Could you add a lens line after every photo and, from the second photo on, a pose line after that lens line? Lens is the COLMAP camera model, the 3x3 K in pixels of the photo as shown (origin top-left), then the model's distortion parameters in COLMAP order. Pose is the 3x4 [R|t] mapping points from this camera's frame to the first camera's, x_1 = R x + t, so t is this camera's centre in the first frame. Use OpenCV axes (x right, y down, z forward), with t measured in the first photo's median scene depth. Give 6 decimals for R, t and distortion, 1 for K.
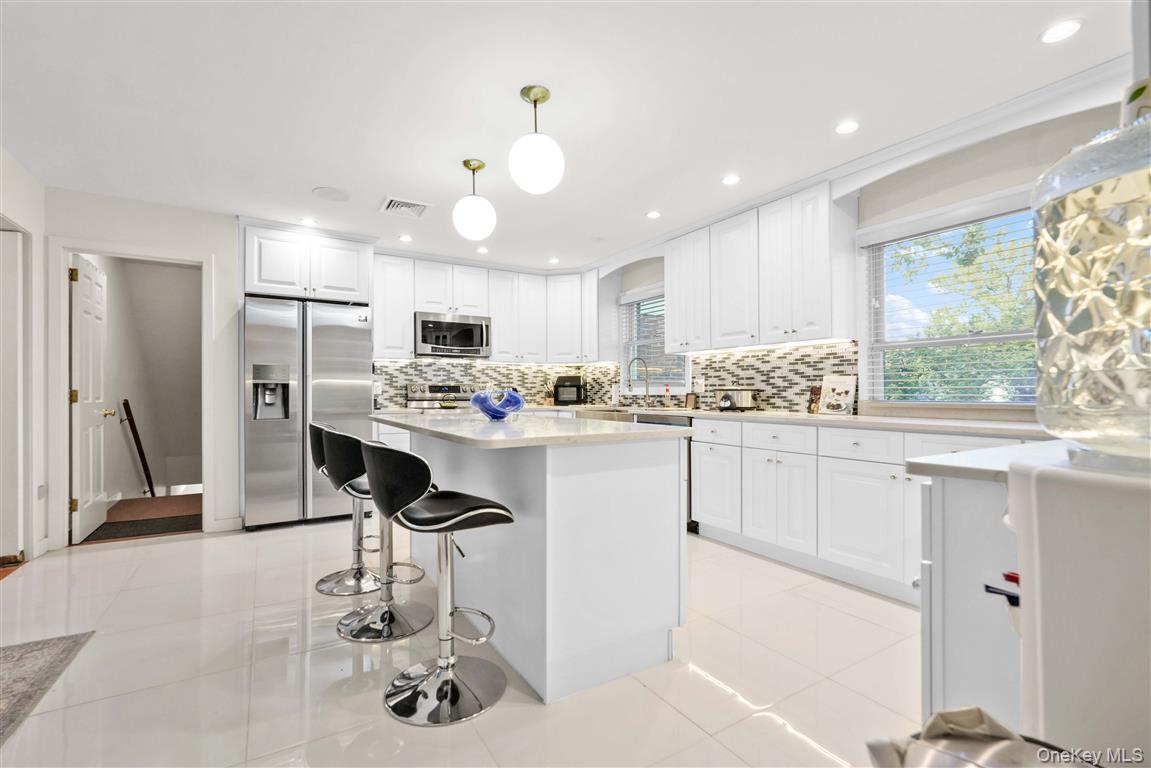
lens RADIAL K [[535.6, 0, 579.3], [0, 535.6, 390.4], [0, 0, 1]] dist [0.027827, 0.000128]
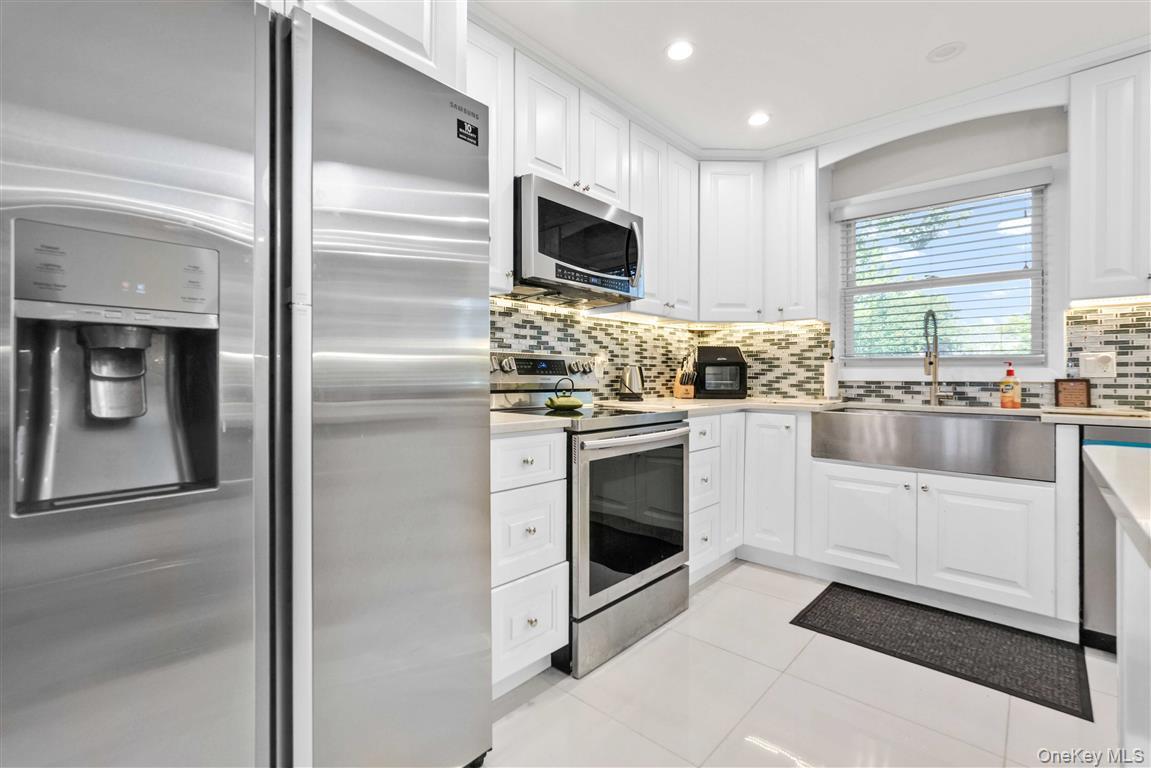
lens RADIAL K [[512.0, 0, 579.9], [0, 512.0, 374.2], [0, 0, 1]] dist [0.001342, 0.000529]
pose [[0.958191, 0.007414, 0.286032, -0.407359], [-0.008171, 0.999966, 0.001454, 0.003822], [-0.286011, -0.003731, 0.958219, 0.675133]]
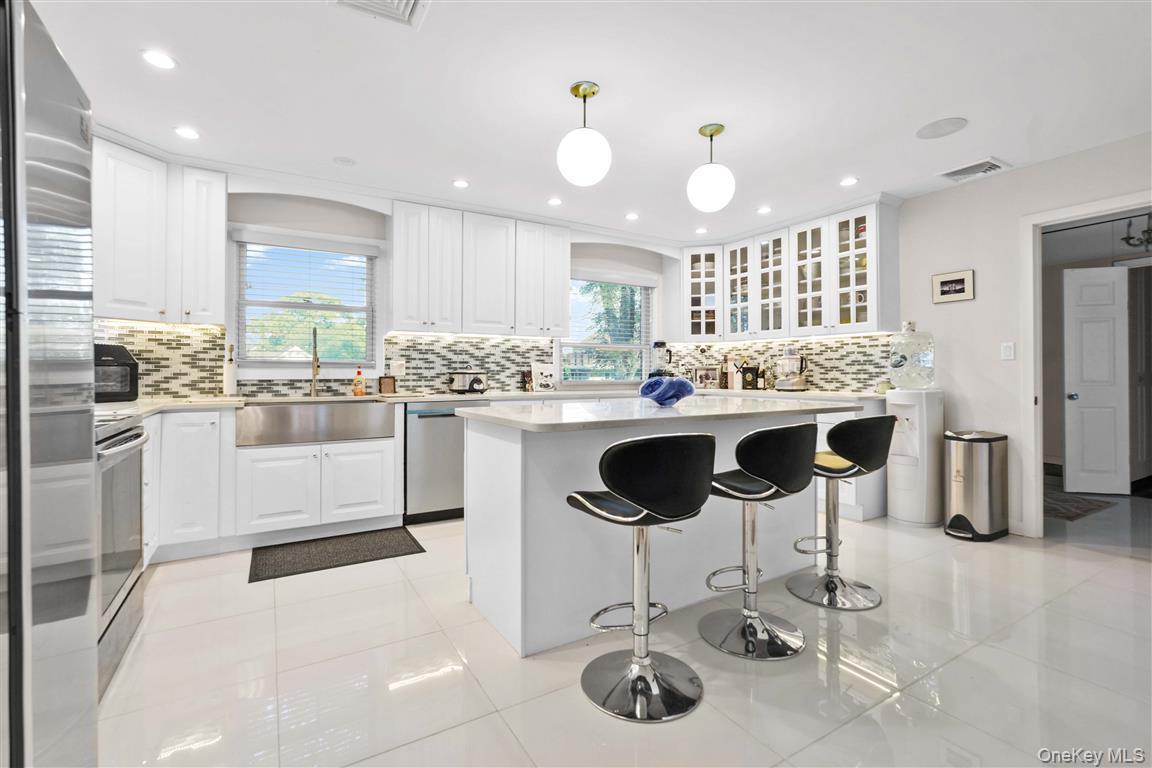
lens RADIAL K [[518.2, 0, 575.9], [0, 518.2, 367.2], [0, 0, 1]] dist [-0.000843, -0.000017]
pose [[-0.003294, 0.011217, 0.999932, -0.661360], [-0.005110, 0.999924, -0.011234, -0.002244], [-0.999982, -0.005146, -0.003236, 0.711910]]
